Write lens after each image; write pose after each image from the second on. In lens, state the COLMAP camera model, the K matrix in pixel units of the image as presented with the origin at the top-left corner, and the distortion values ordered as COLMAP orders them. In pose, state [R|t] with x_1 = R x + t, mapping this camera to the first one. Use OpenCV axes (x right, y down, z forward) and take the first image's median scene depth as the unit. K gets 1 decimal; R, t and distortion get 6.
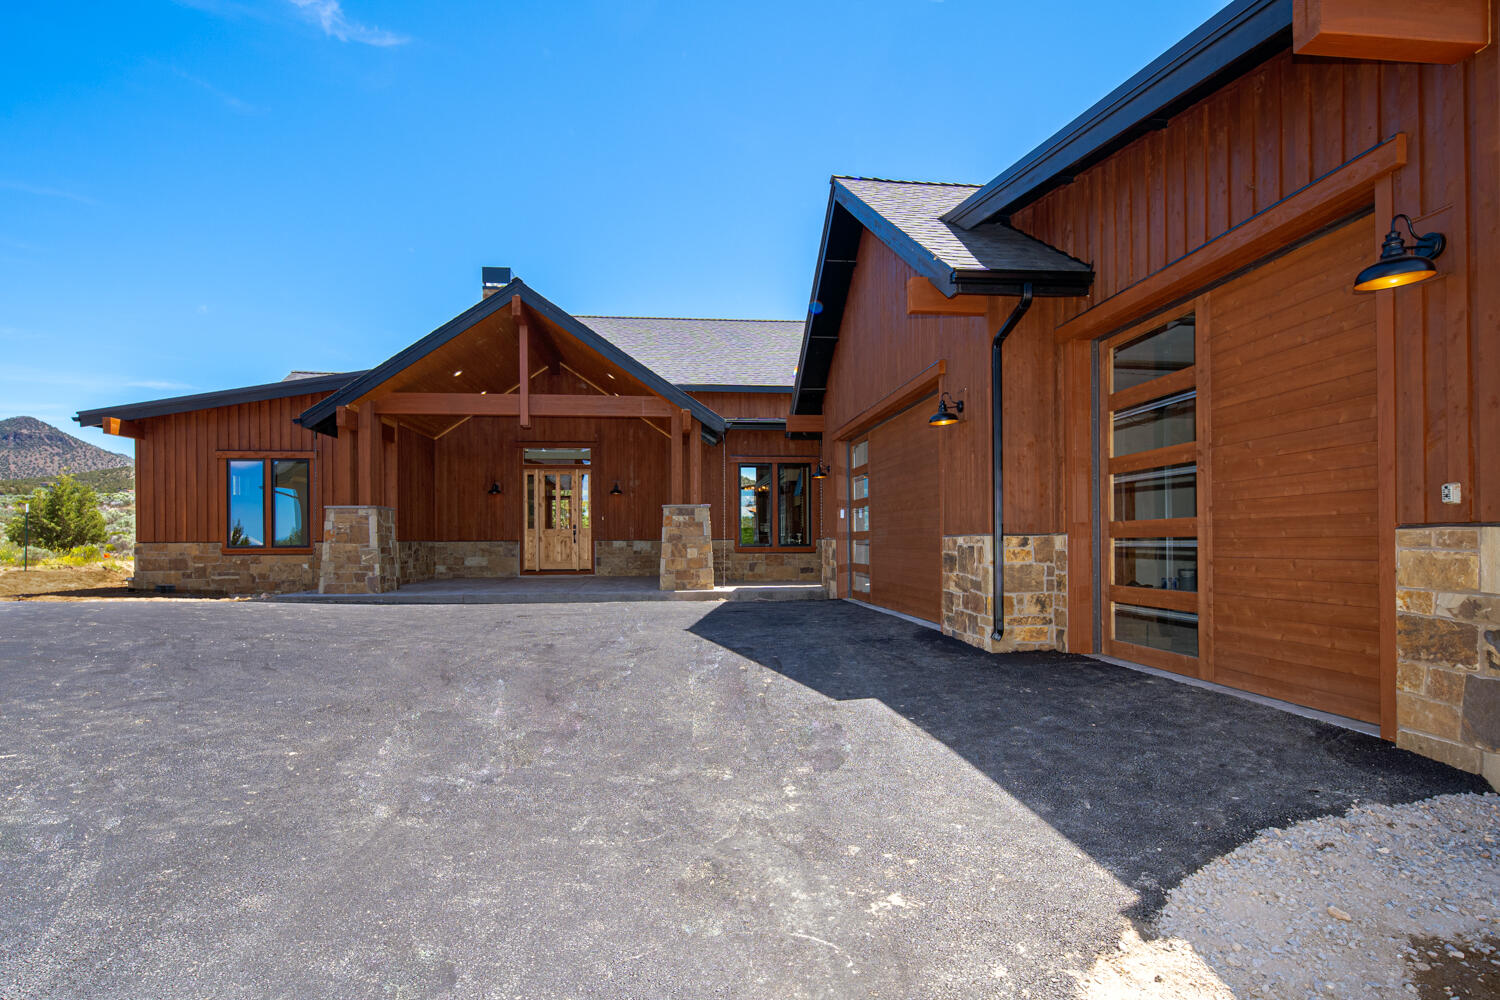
lens RADIAL K [[733.0, 0, 749.0], [0, 733.0, 549.0], [0, 0, 1]] dist [0.001781, -0.000158]
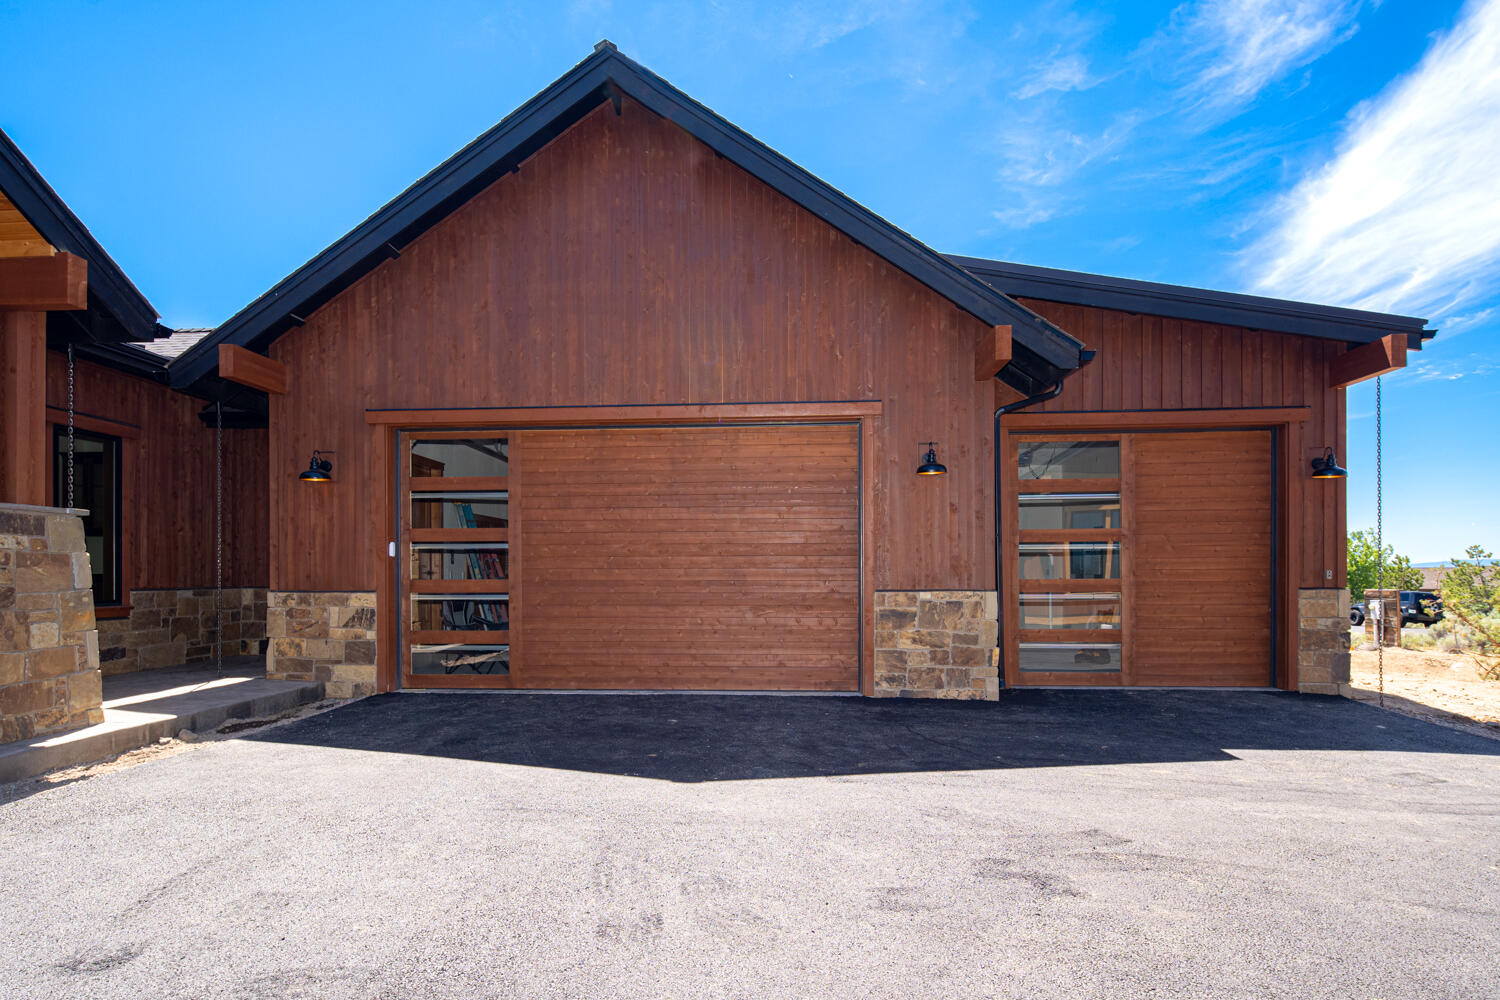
lens RADIAL K [[731.7, 0, 744.7], [0, 731.7, 572.6], [0, 0, 1]] dist [0.001895, 0.000085]
pose [[0.164082, 0.005965, 0.986429, -0.401703], [0.009870, 0.999922, -0.007689, -0.020936], [-0.986397, 0.010998, 0.164011, 0.608239]]
